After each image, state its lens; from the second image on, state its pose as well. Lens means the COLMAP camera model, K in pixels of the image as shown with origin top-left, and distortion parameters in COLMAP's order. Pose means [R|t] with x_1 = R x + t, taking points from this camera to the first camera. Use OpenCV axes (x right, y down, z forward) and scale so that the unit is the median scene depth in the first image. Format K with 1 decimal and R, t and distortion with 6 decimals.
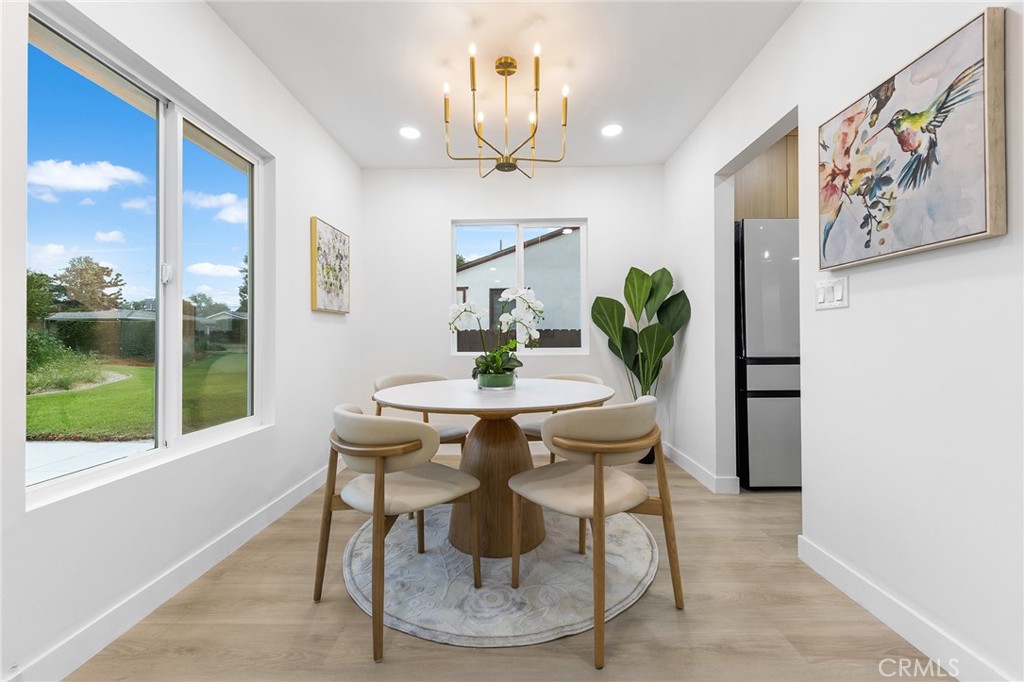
lens RADIAL K [[402.9, 0, 510.5], [0, 402.9, 336.6], [0, 0, 1]] dist [0.003755, -0.000026]
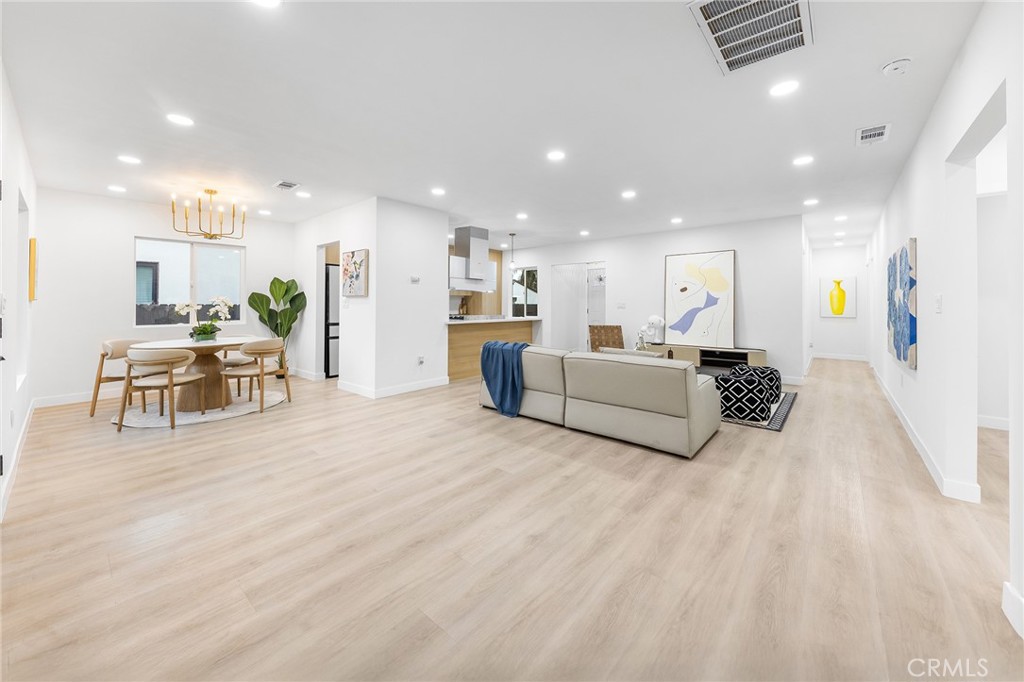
lens RADIAL K [[383.5, 0, 530.2], [0, 383.5, 303.3], [0, 0, 1]] dist [-0.002608, -0.000056]
pose [[0.622567, 0.008218, 0.782524, -0.381211], [-0.010935, 0.999939, -0.001802, -0.062288], [-0.782490, -0.007435, 0.622618, -1.126281]]
